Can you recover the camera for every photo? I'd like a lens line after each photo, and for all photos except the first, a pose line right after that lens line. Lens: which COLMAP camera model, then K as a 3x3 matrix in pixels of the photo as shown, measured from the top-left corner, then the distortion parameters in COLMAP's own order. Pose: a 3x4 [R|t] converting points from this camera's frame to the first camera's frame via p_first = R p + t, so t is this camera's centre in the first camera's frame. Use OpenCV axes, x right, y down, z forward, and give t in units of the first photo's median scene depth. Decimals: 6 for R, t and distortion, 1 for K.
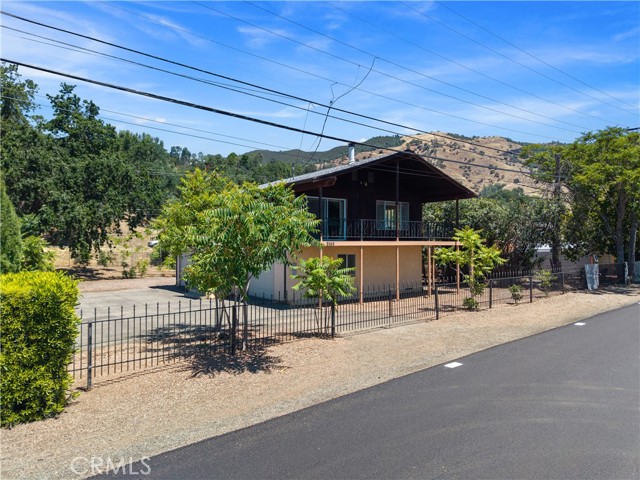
lens RADIAL K [[432.6, 0, 320.9], [0, 432.6, 249.5], [0, 0, 1]] dist [0.002284, -0.000360]
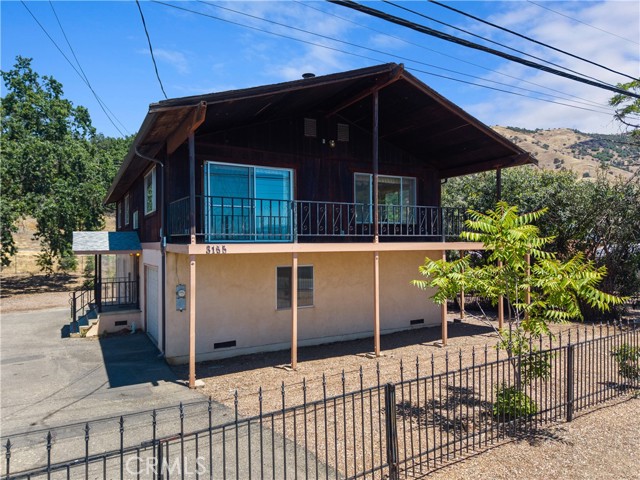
lens RADIAL K [[432.6, 0, 320.9], [0, 432.6, 249.5], [0, 0, 1]] dist [0.002284, -0.000360]
pose [[0.992250, -0.004052, -0.124191, 0.146362], [0.003770, 0.999990, -0.002506, -0.008456], [0.124200, 0.002019, 0.992255, 0.390021]]
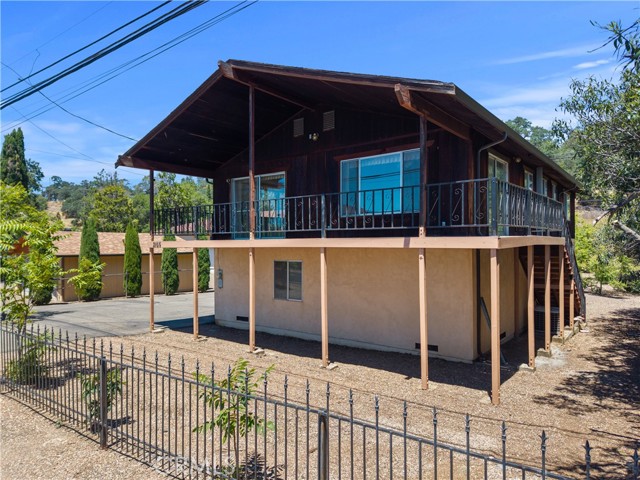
lens RADIAL K [[437.6, 0, 320.0], [0, 437.6, 240.0], [0, 0, 1]] dist [-0.000329, 0.000138]
pose [[0.267899, -0.002959, -0.963442, 0.598169], [-0.005808, 0.999972, -0.004686, -0.013676], [0.963429, 0.006851, 0.267874, 0.783677]]
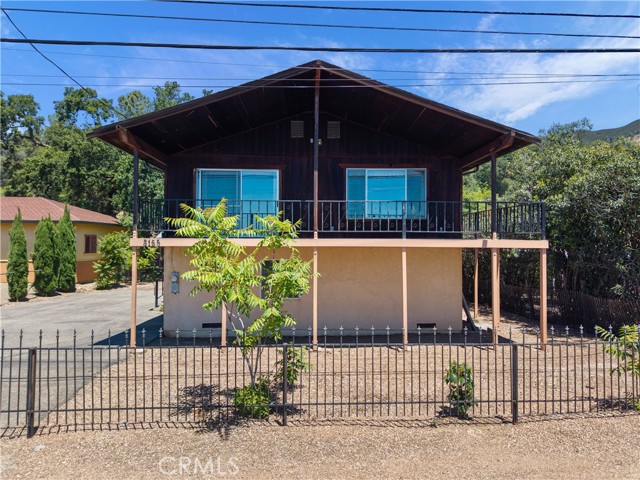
lens RADIAL K [[437.6, 0, 320.0], [0, 437.6, 240.0], [0, 0, 1]] dist [-0.000329, 0.000138]
pose [[0.823288, 0.003329, -0.567614, 0.408488], [-0.012689, 0.999841, -0.012540, -0.009096], [0.567482, 0.017527, 0.823199, 0.465986]]
